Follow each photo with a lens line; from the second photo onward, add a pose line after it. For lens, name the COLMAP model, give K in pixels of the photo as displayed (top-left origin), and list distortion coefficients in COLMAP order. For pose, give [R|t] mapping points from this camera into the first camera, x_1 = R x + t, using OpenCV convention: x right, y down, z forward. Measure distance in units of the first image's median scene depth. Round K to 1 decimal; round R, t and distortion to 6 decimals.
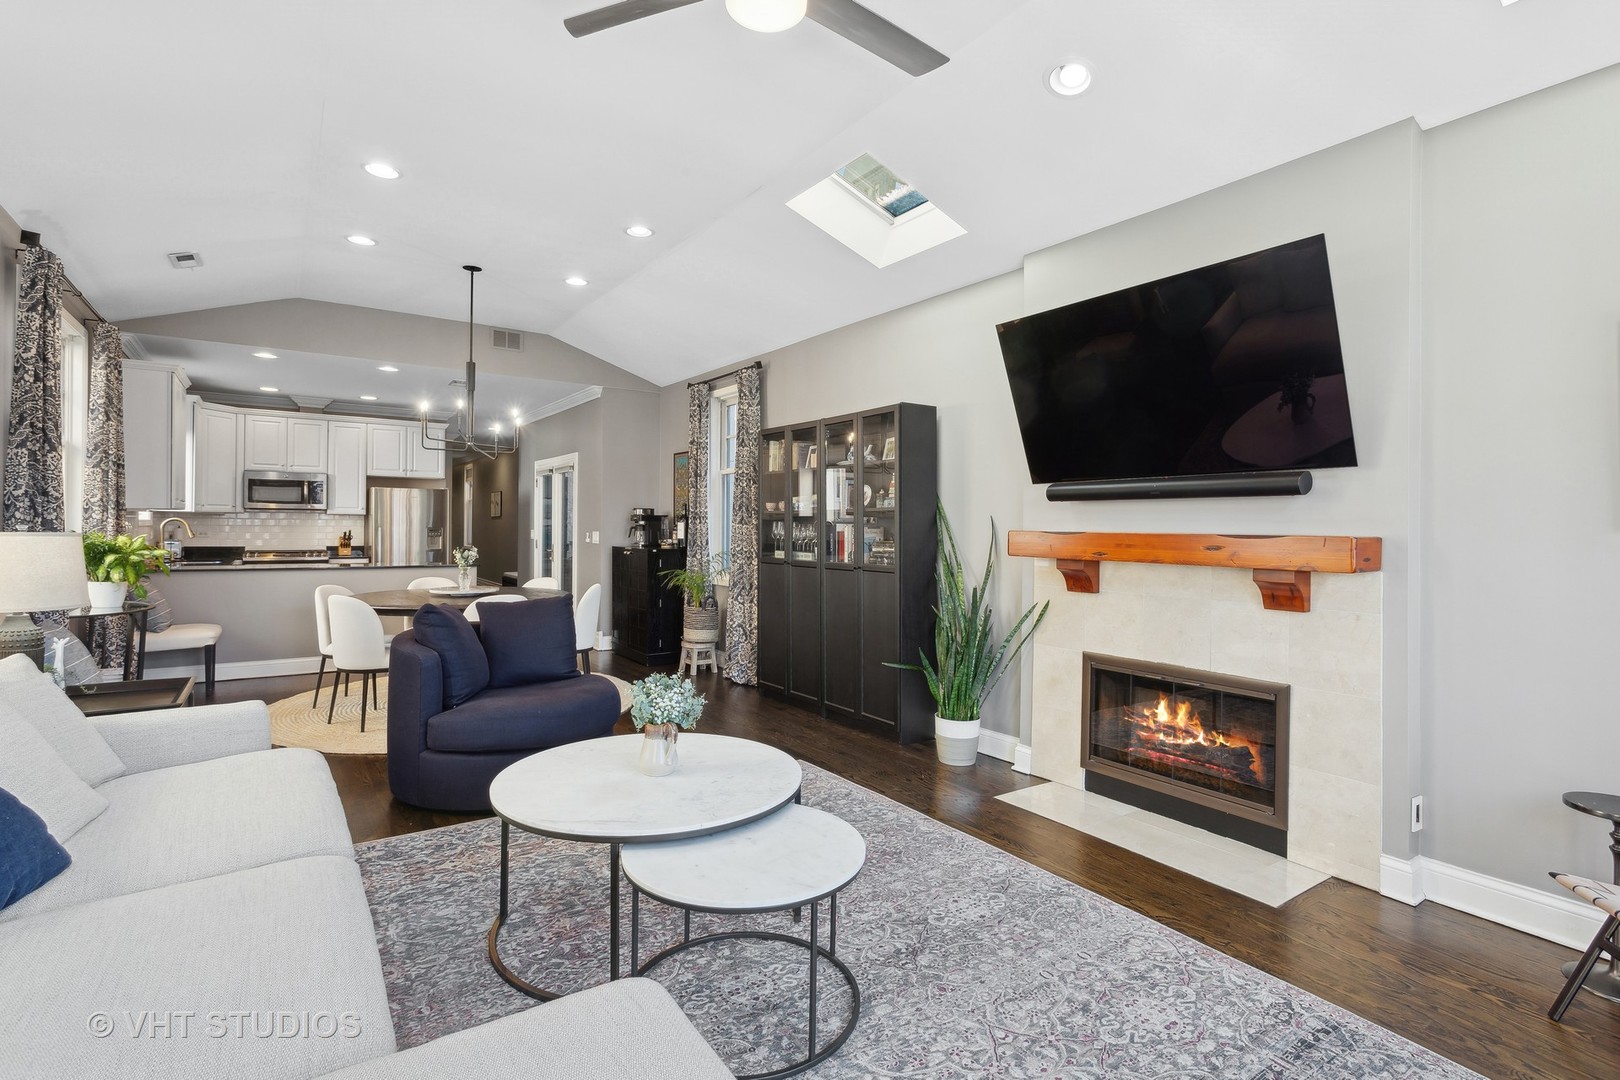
lens RADIAL K [[773.1, 0, 805.3], [0, 773.1, 529.6], [0, 0, 1]] dist [0.000205, 0.000004]
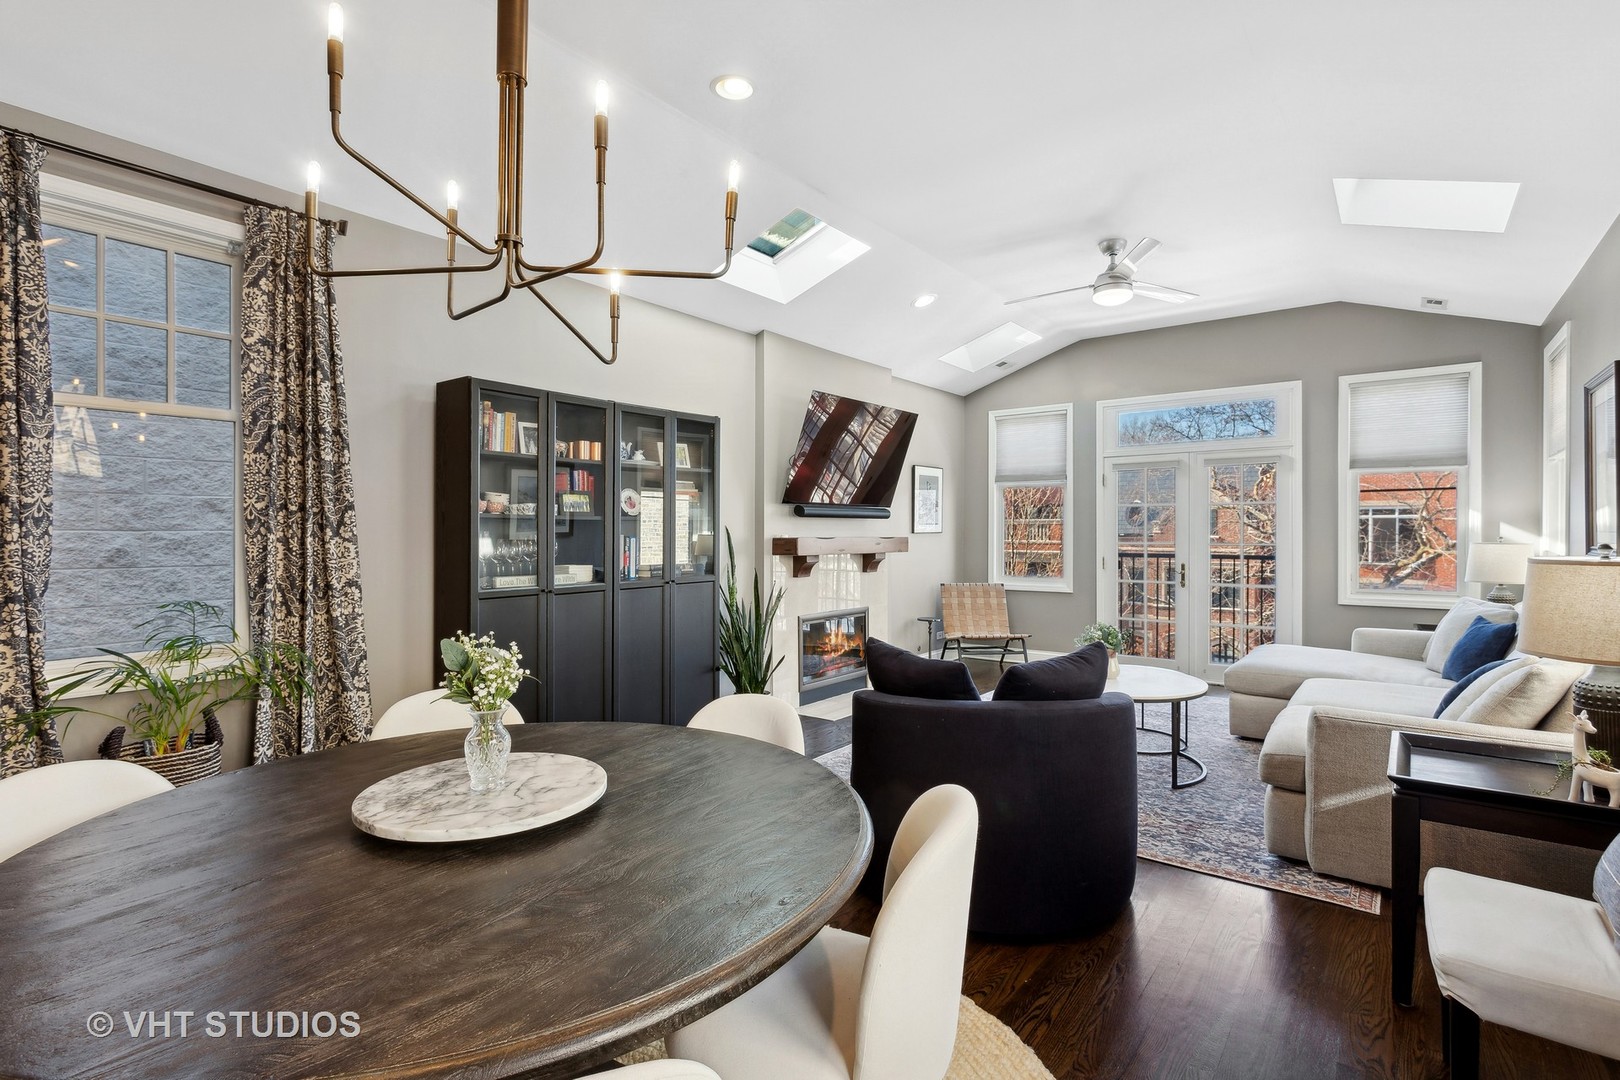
lens RADIAL K [[773.1, 0, 805.3], [0, 773.1, 529.6], [0, 0, 1]] dist [0.000205, 0.000004]
pose [[-0.307083, -0.011817, 0.951609, -1.210691], [-0.002684, 0.999930, 0.011551, -0.032723], [-0.951679, 0.000993, -0.307093, 1.609578]]
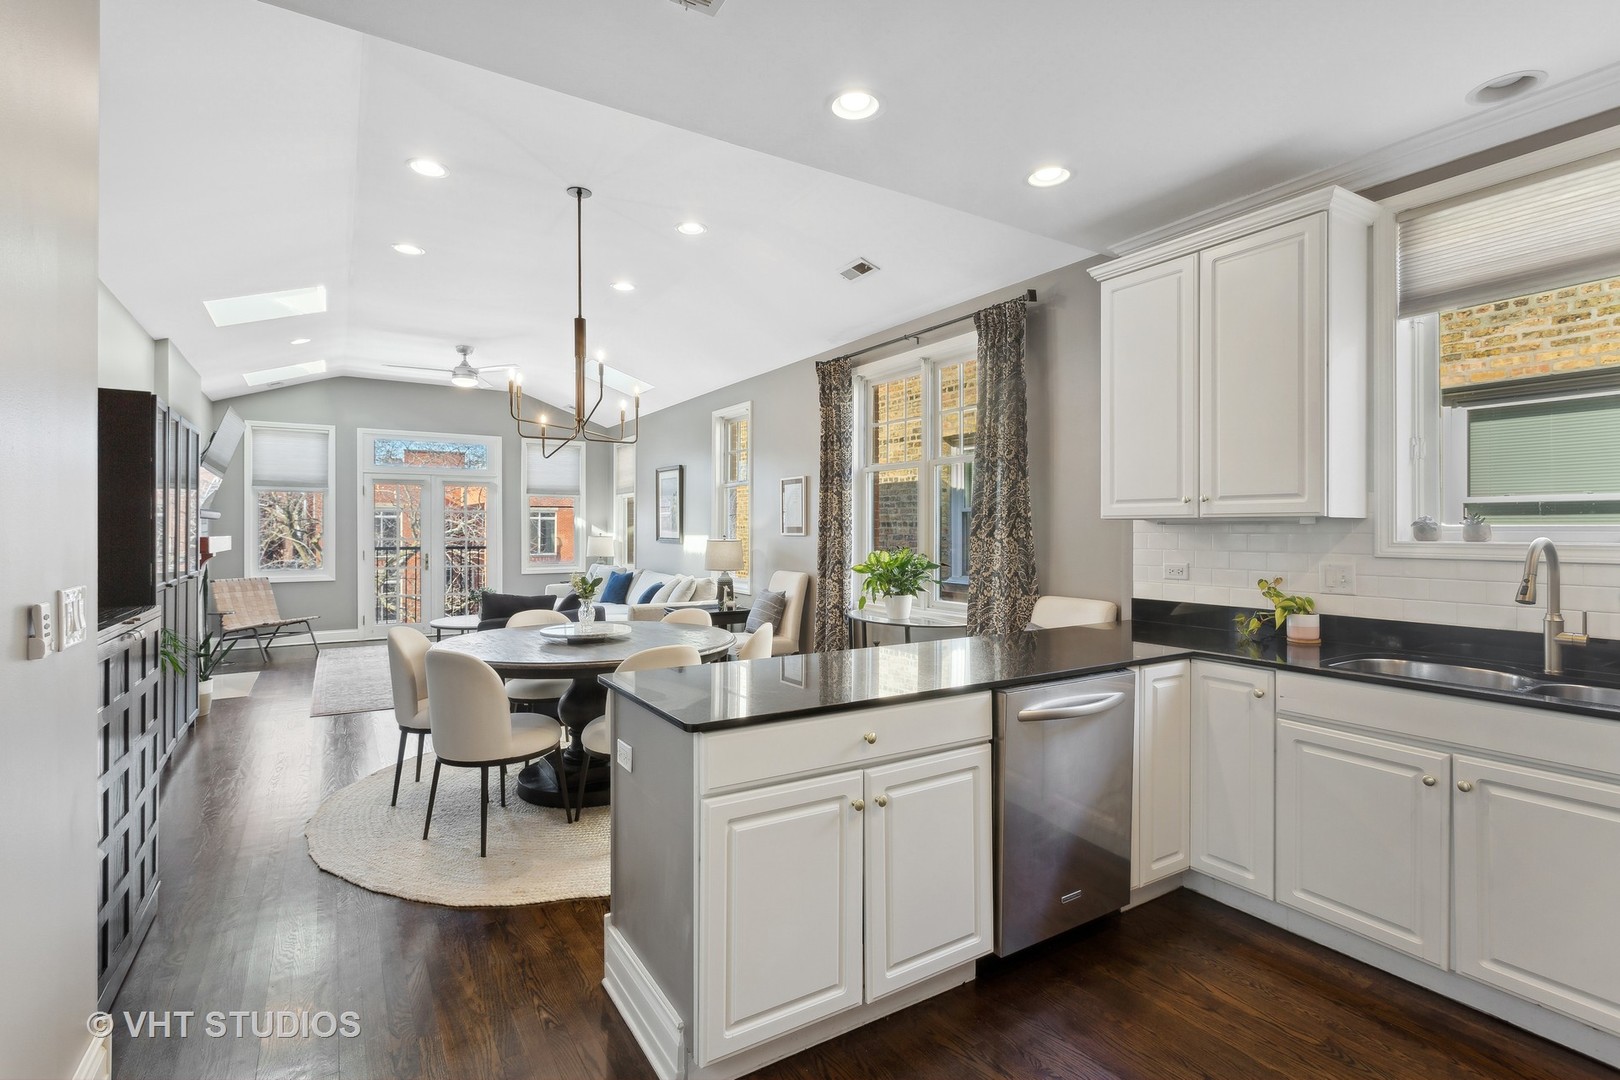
lens RADIAL K [[758.5, 0, 812.4], [0, 758.5, 528.6], [0, 0, 1]] dist [-0.000660, 0.000206]
pose [[-0.999363, -0.013784, 0.032932, -1.112656], [-0.013797, 0.999905, -0.000179, -0.033900], [-0.032927, -0.000633, -0.999458, 2.773147]]
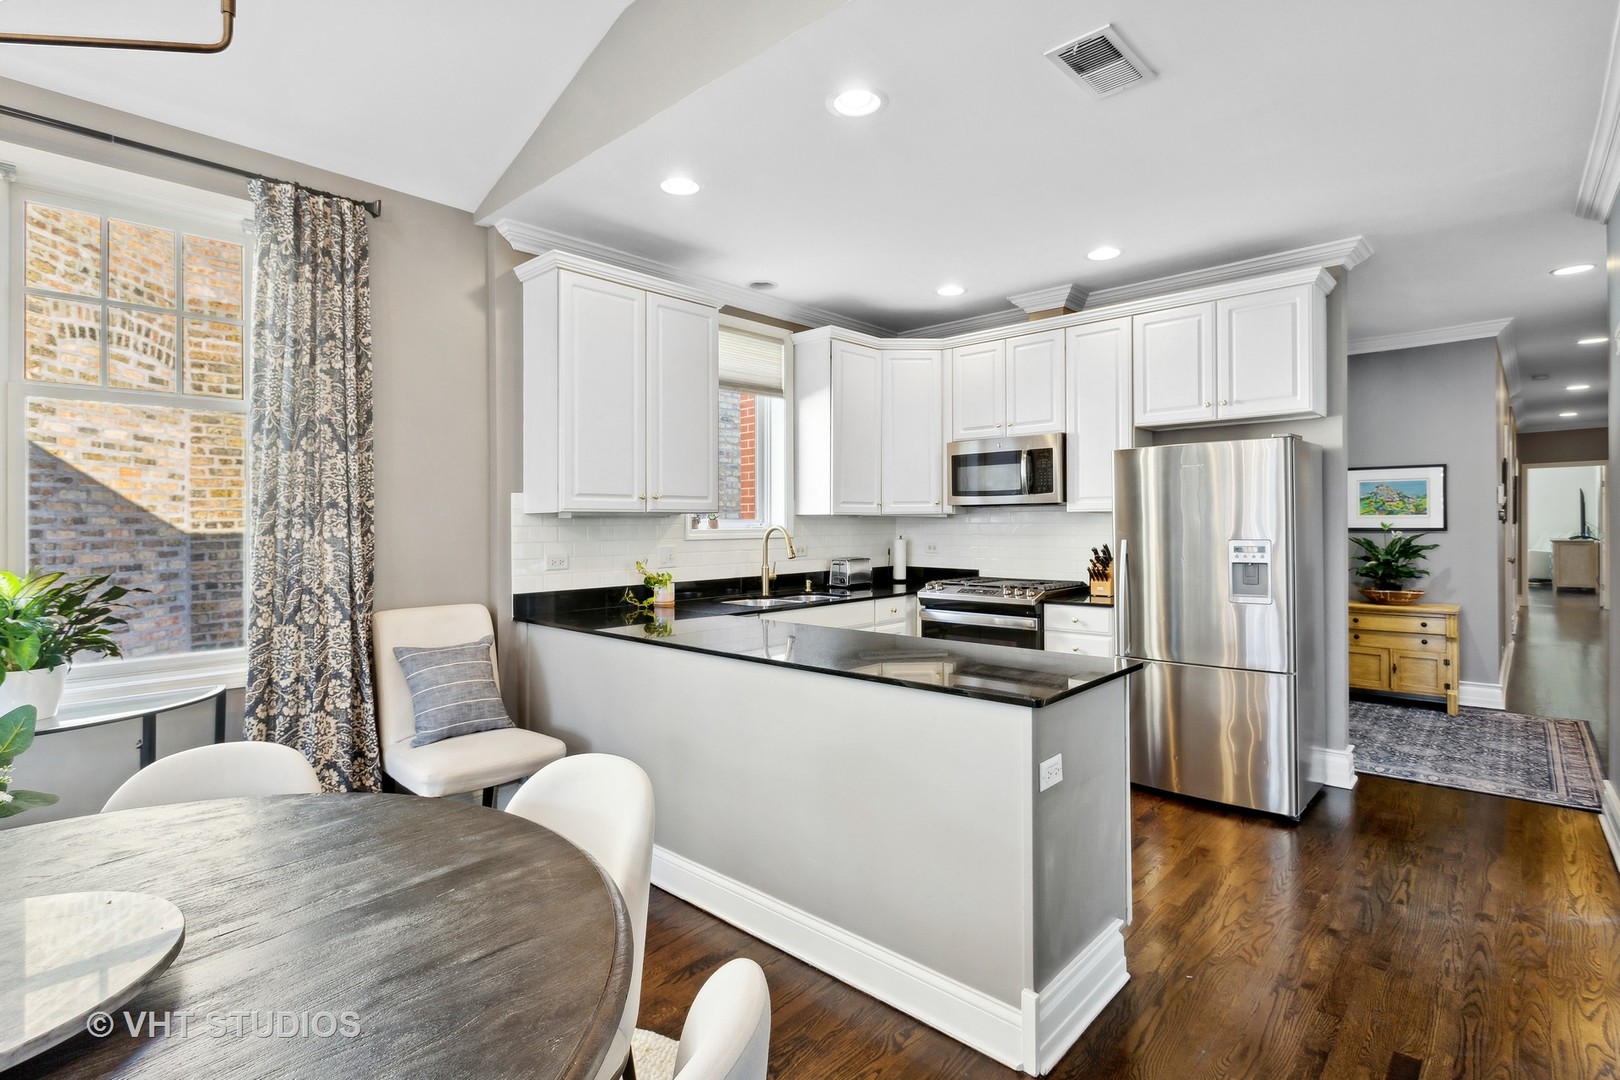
lens RADIAL K [[774.9, 0, 808.1], [0, 774.9, 521.9], [0, 0, 1]] dist [0.000808, -0.000043]
pose [[0.222208, -0.015034, -0.974883, -0.434004], [0.009091, 0.999870, -0.013347, -0.023158], [0.974957, -0.005897, 0.222316, 1.867587]]
